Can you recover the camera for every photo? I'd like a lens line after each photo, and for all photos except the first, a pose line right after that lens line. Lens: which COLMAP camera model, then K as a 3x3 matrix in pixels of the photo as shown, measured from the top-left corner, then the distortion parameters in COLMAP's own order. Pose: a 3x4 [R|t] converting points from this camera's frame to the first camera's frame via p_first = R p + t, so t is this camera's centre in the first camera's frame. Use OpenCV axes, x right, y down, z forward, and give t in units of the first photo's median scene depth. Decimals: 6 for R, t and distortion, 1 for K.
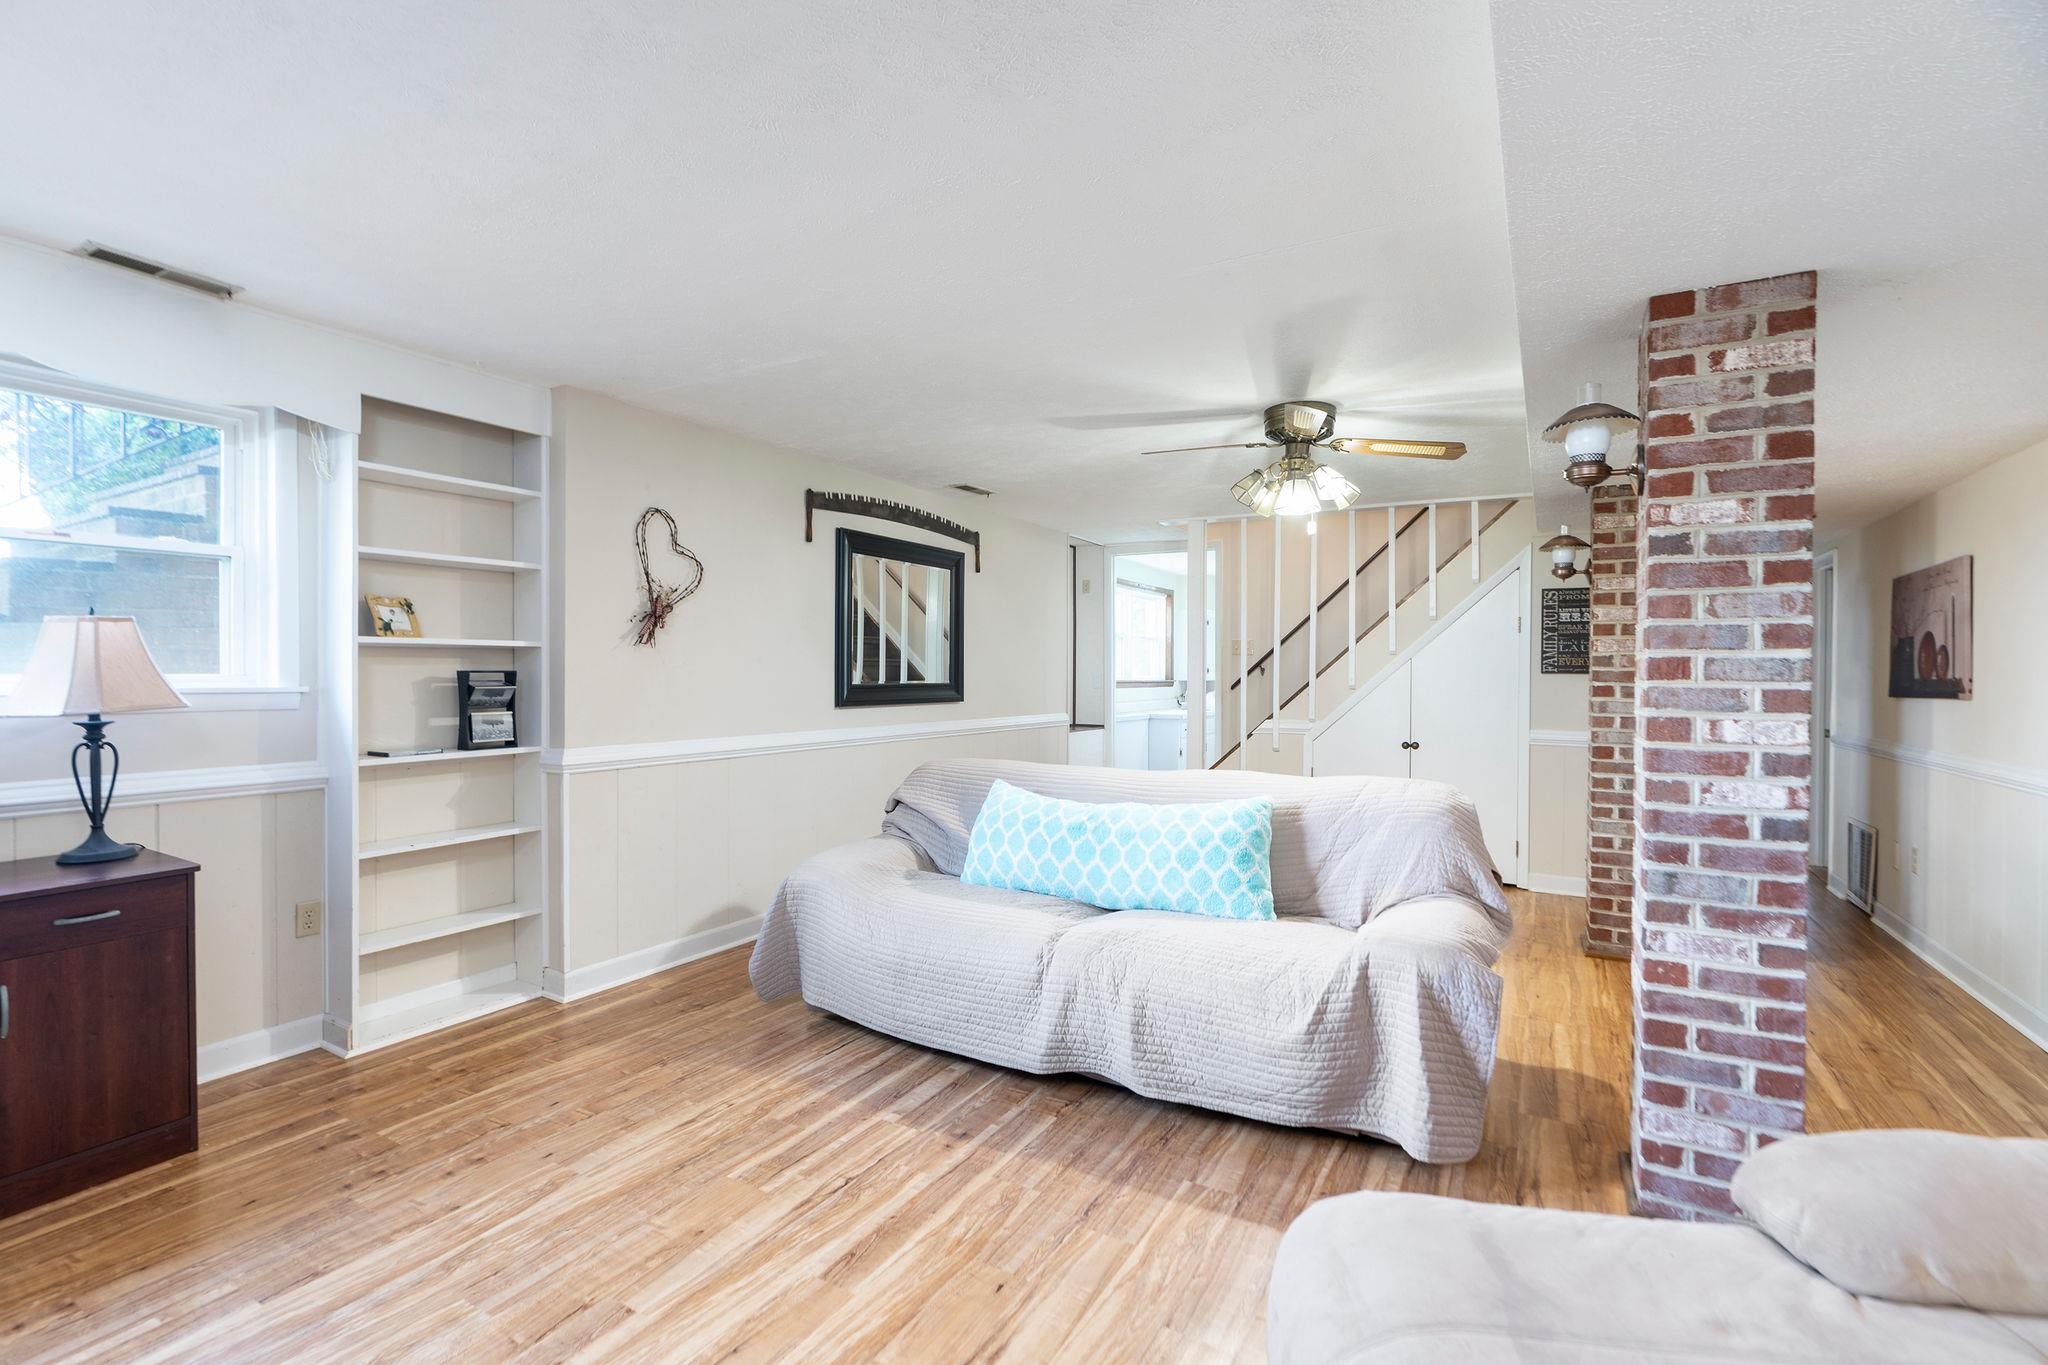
lens RADIAL K [[944.8, 0, 1025.6], [0, 944.8, 677.0], [0, 0, 1]] dist [-0.001228, -0.000308]
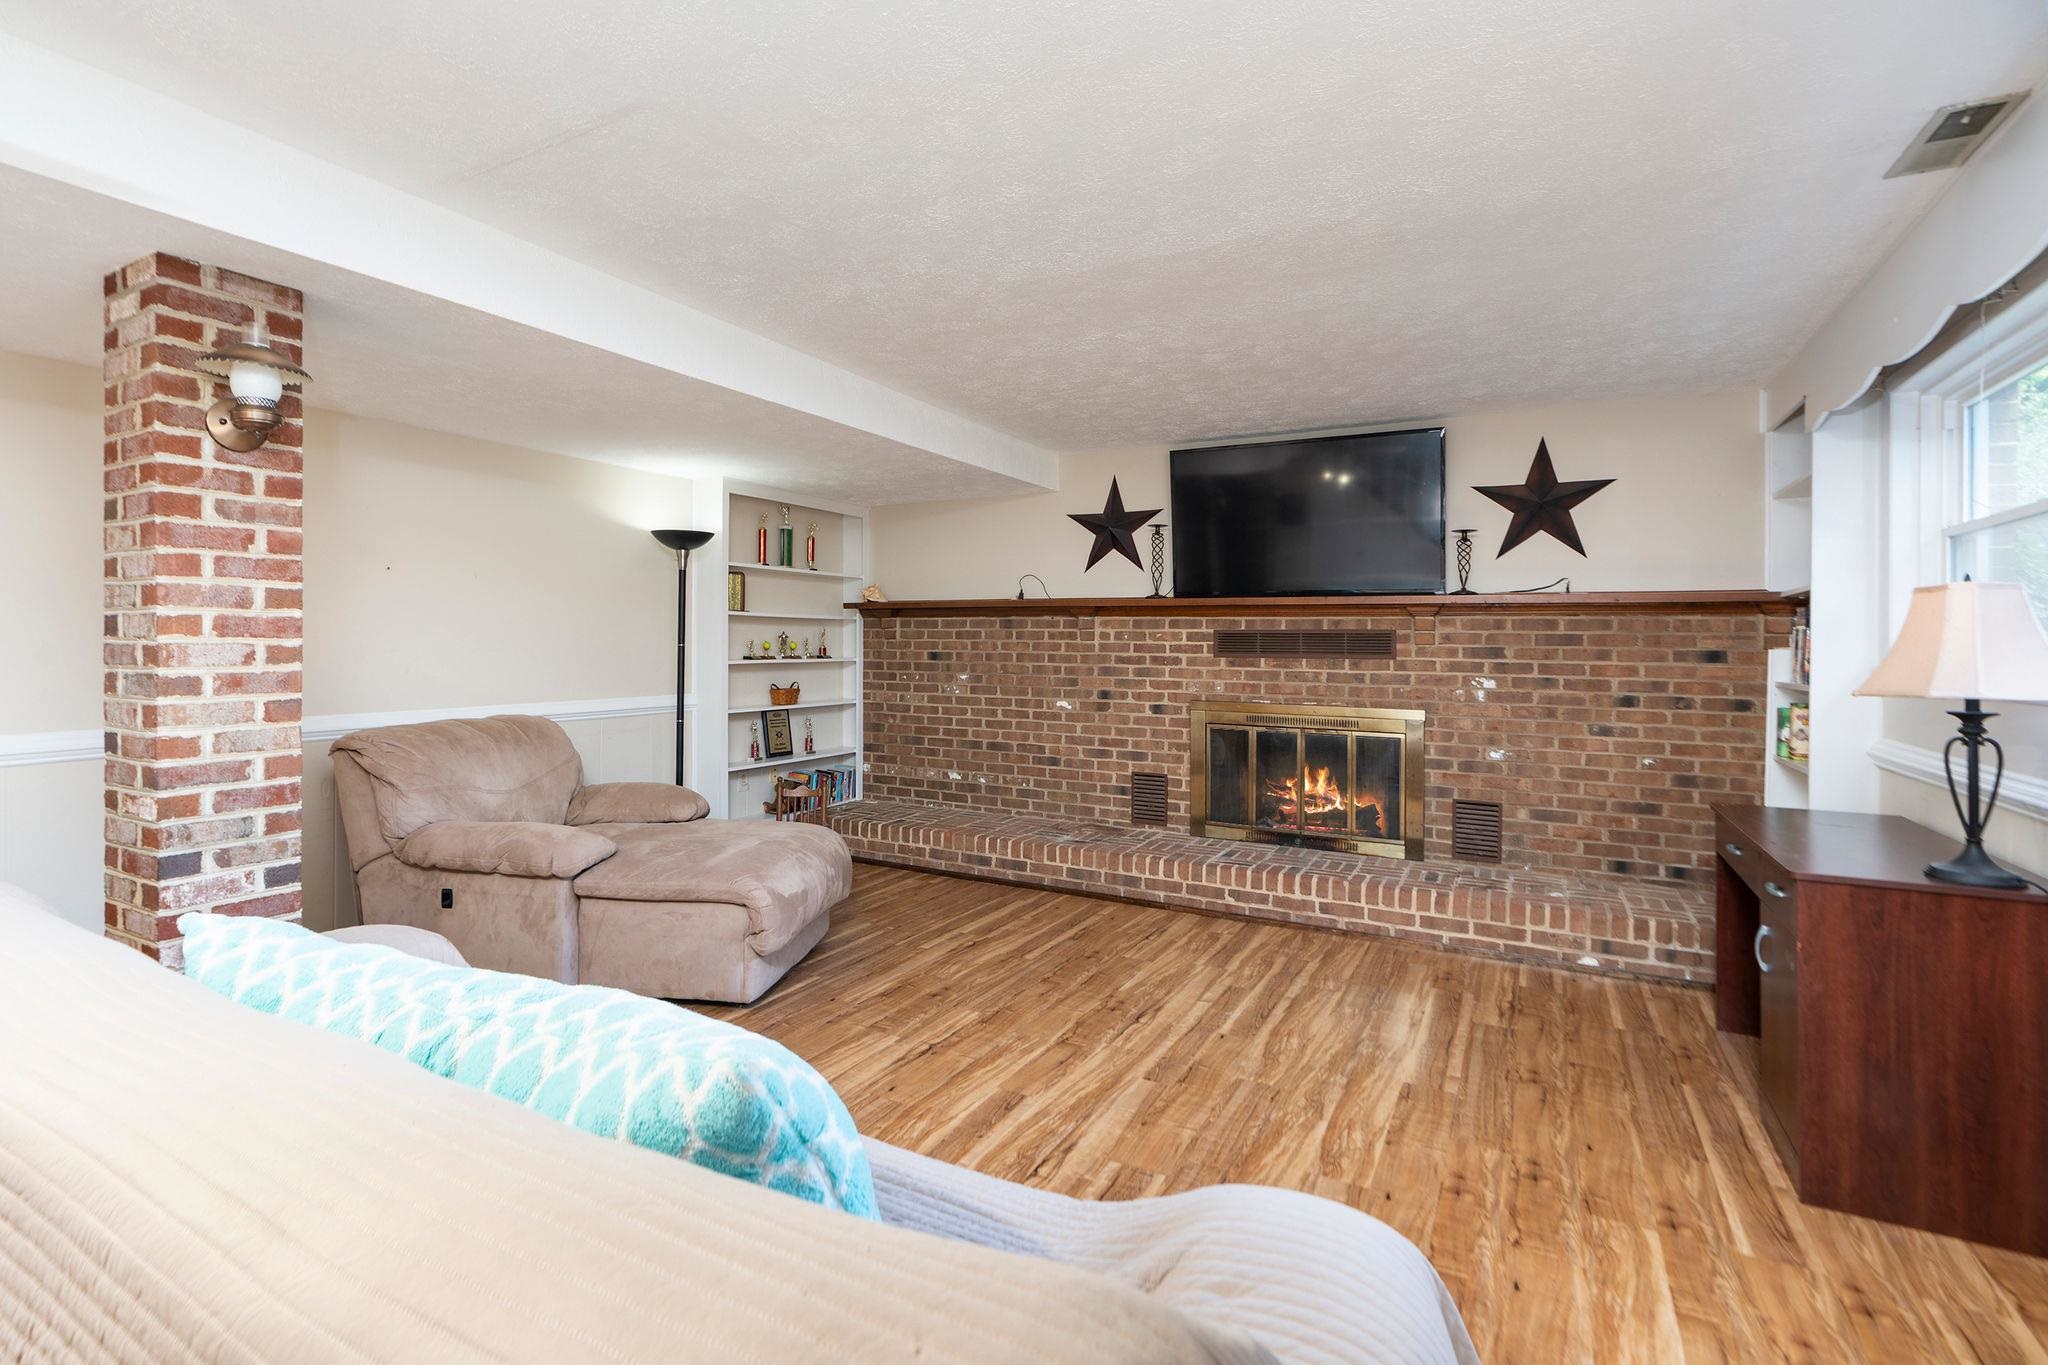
lens RADIAL K [[944.8, 0, 1019.0], [0, 944.8, 664.3], [0, 0, 1]] dist [-0.001228, -0.000308]
pose [[-0.999823, -0.013006, -0.013609, -0.157211], [-0.013352, 0.999582, 0.025630, -0.003948], [0.013270, 0.025808, -0.999579, 2.005128]]
